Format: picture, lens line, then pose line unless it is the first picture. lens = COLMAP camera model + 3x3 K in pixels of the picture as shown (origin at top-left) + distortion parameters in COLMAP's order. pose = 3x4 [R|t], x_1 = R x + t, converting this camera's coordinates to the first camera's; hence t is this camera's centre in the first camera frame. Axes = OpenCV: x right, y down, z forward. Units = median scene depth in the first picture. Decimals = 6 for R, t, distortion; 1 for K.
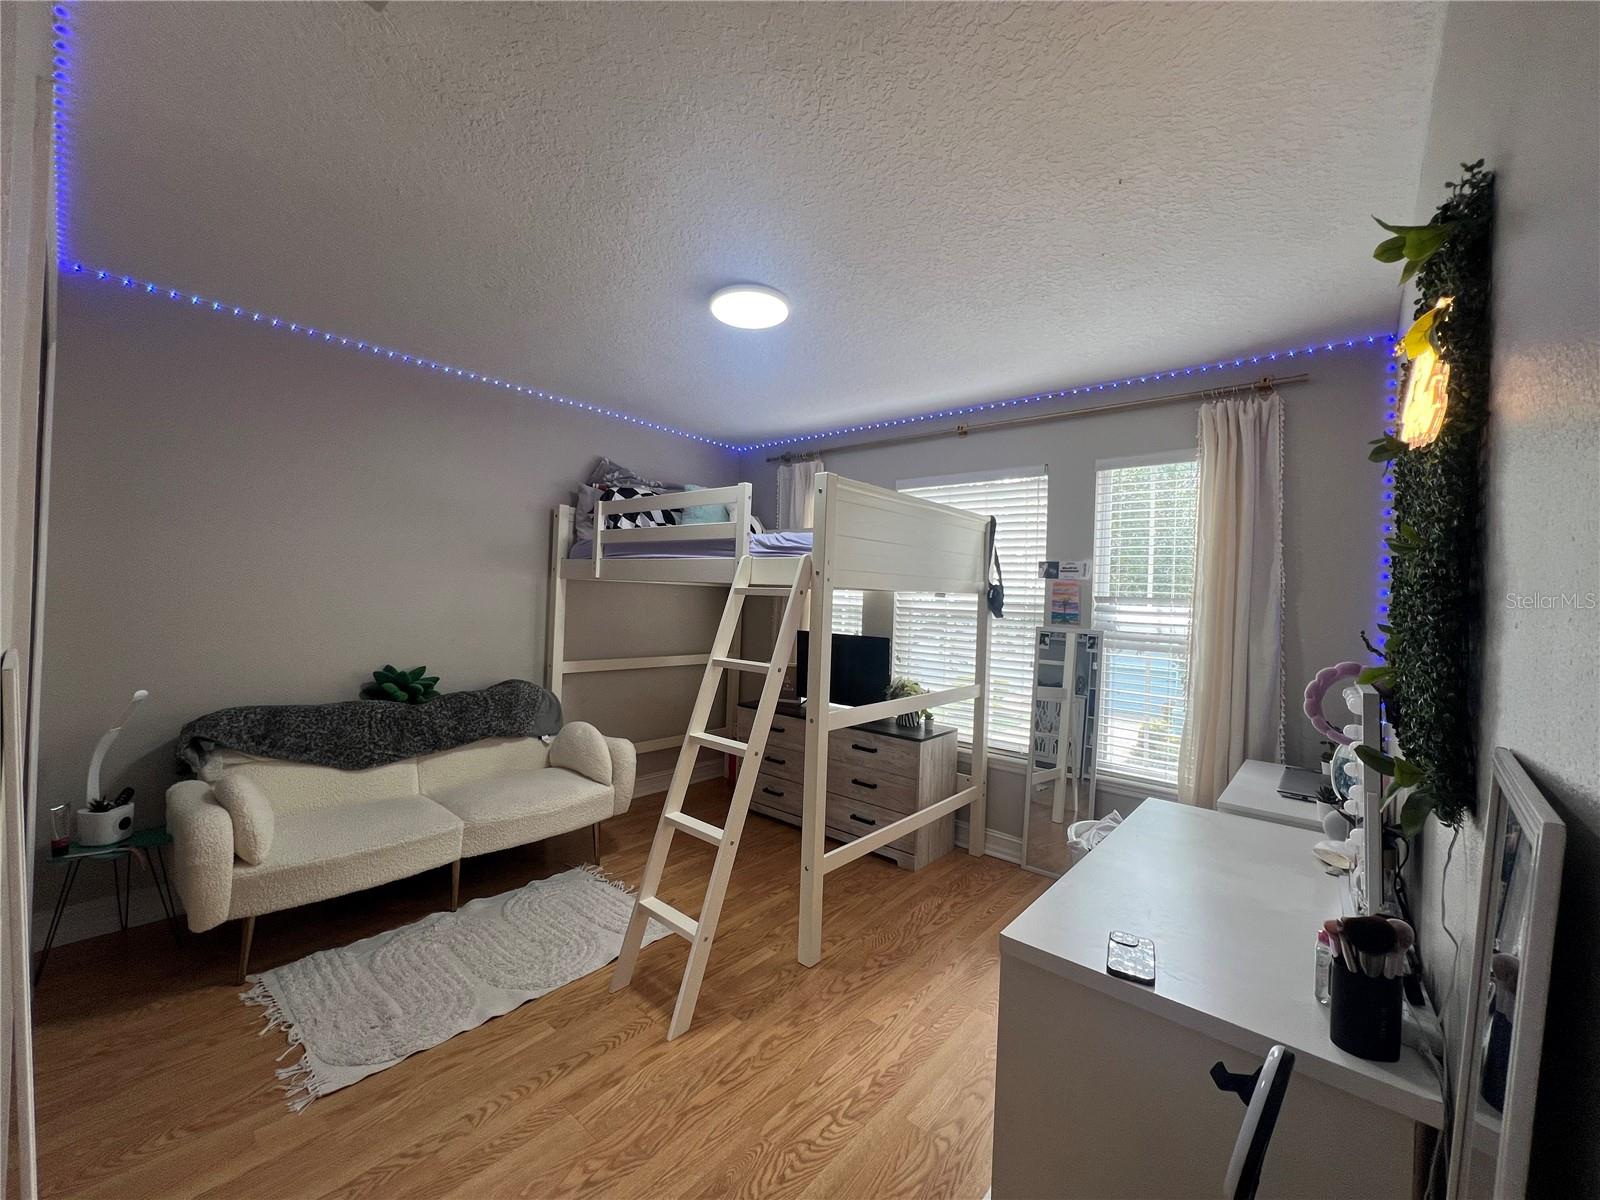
lens RADIAL K [[641.1, 0, 798.2], [0, 641.1, 599.1], [0, 0, 1]] dist [-0.007532, 0.000054]
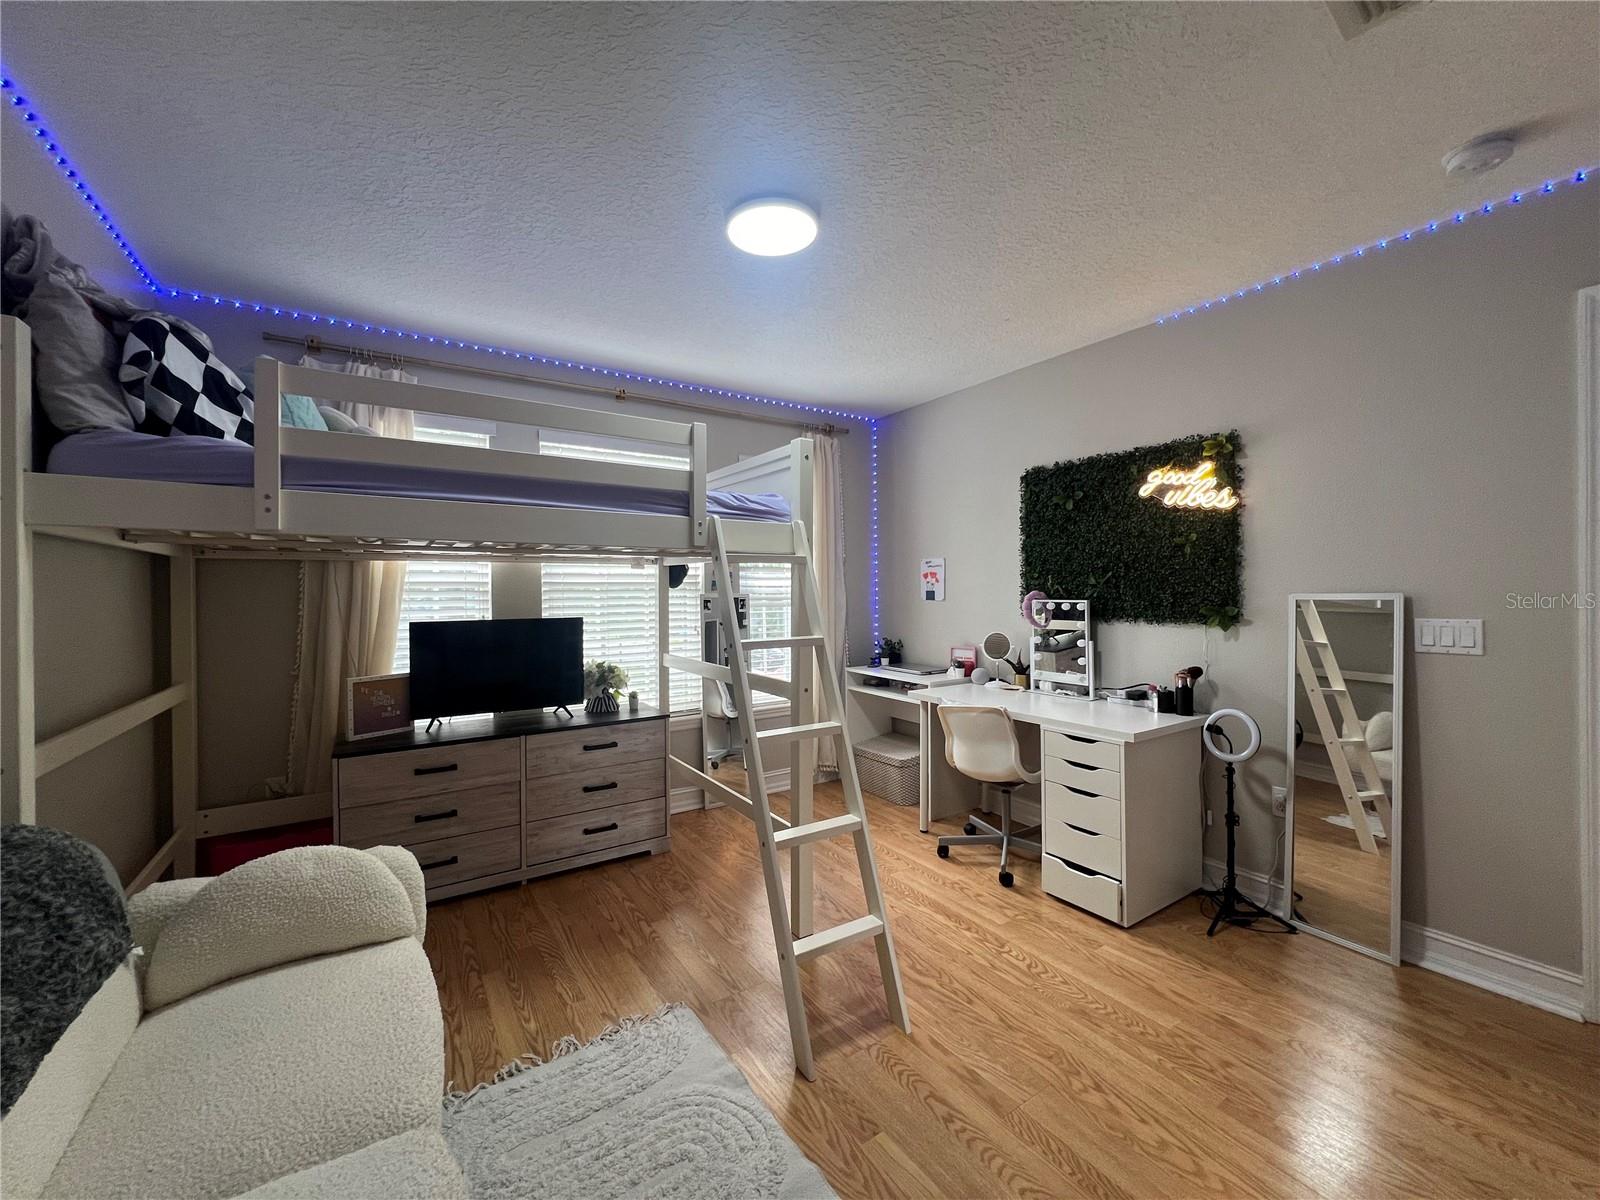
lens RADIAL K [[641.1, 0, 802.2], [0, 641.1, 595.0], [0, 0, 1]] dist [-0.007532, 0.000054]
pose [[0.268646, -0.047280, 0.962078, -0.740295], [0.019535, 0.998857, 0.043633, -0.000750], [-0.963041, 0.007073, 0.269263, 0.588636]]
